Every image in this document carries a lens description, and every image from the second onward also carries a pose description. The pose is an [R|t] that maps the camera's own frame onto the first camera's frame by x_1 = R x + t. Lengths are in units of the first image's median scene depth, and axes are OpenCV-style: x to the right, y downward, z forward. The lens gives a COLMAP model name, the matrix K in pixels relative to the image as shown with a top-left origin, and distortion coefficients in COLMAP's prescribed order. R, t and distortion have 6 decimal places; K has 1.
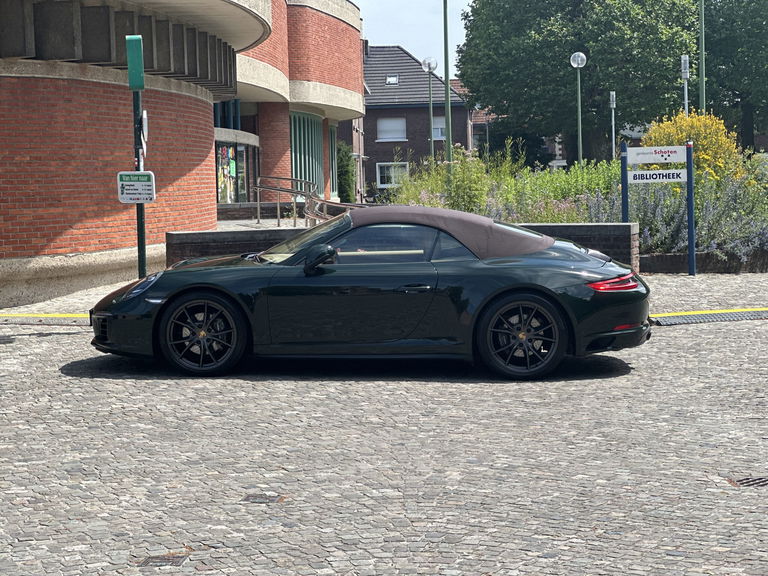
lens RADIAL K [[1726.7, 0, 378.3], [0, 1726.7, 285.3], [0, 0, 1]] dist [0.196585, 0.000000]
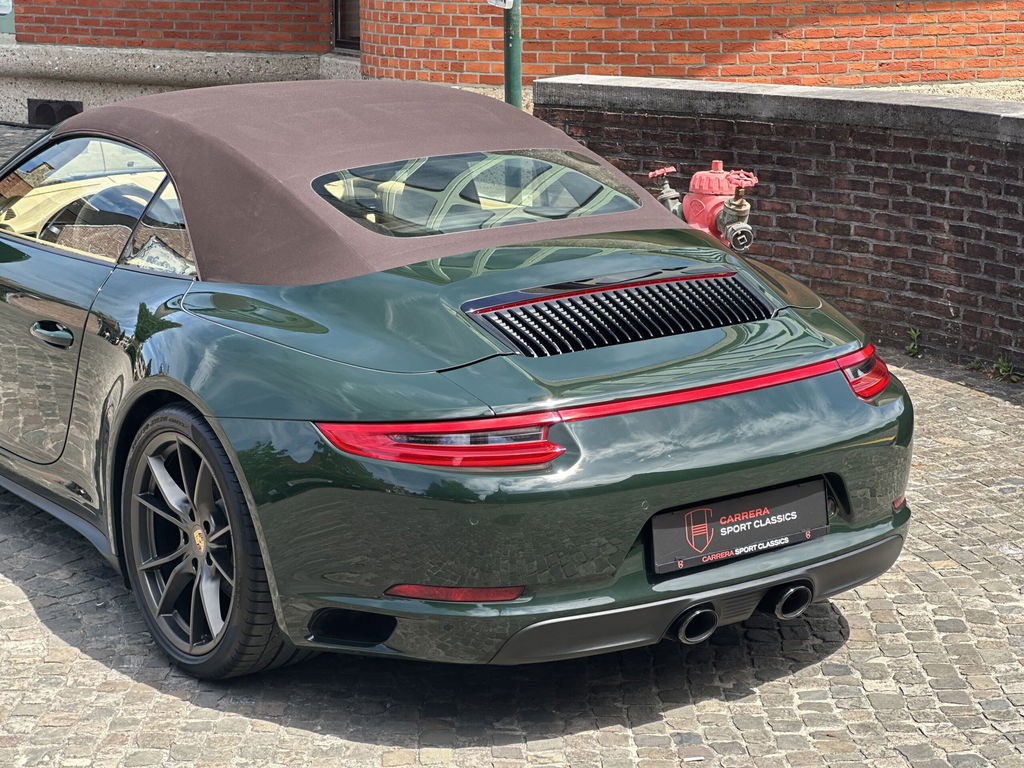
lens RADIAL K [[2302.3, 0, 506.4], [0, 2302.3, 357.2], [0, 0, 1]] dist [0.196585, 0.000000]
pose [[0.619825, 0.185257, -0.762559, 0.305890], [-0.069974, 0.980912, 0.181427, -0.059552], [0.781614, -0.059093, 0.620957, 0.543547]]
